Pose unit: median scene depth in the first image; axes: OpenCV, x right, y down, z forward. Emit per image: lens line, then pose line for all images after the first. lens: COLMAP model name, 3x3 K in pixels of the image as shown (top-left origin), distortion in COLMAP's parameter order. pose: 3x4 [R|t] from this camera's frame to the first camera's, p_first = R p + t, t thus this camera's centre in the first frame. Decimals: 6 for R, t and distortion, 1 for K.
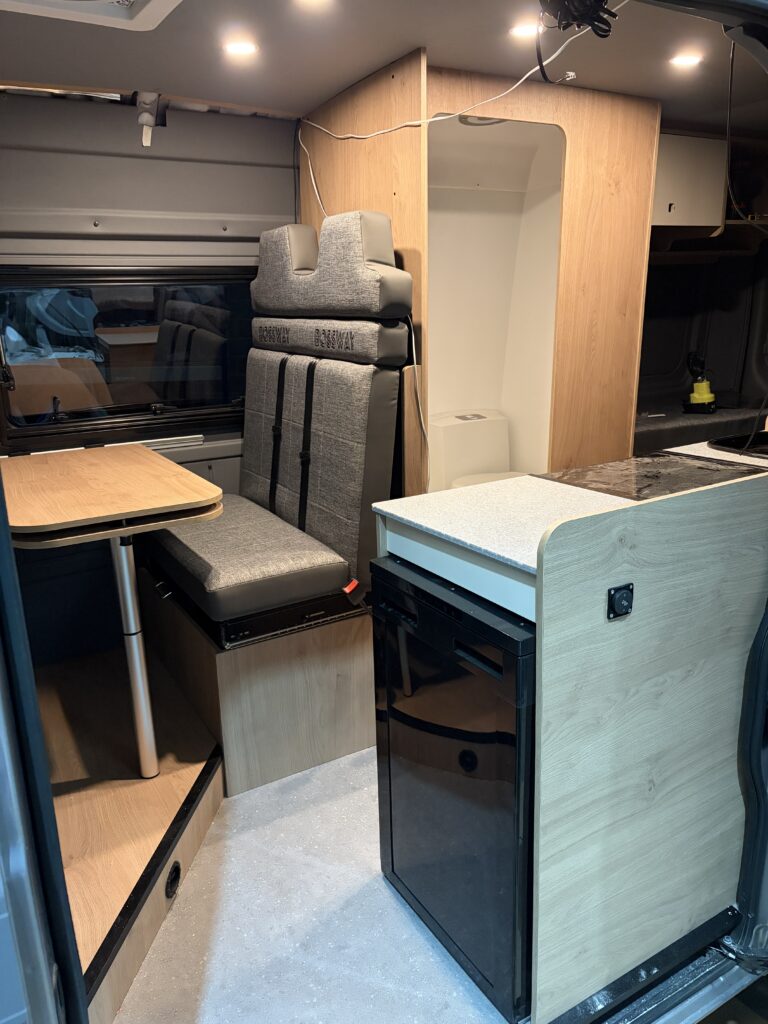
lens RADIAL K [[765.2, 0, 384.0], [0, 765.2, 512.0], [0, 0, 1]] dist [0.006864, 0.001854]
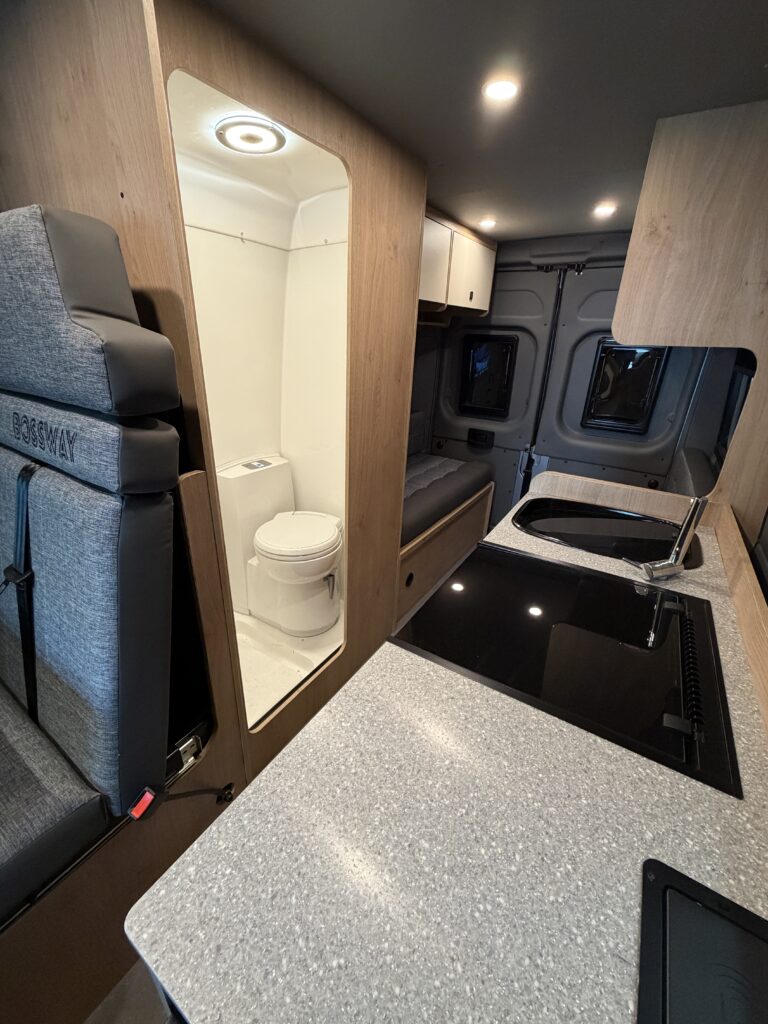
lens RADIAL K [[408.2, 0, 384.2], [0, 408.2, 509.8], [0, 0, 1]] dist [-0.000471, 0.000410]
pose [[0.897191, -0.120492, 0.424888, 0.030820], [0.066316, 0.987911, 0.140125, -0.190508], [-0.436636, -0.097542, 0.894335, 0.565971]]
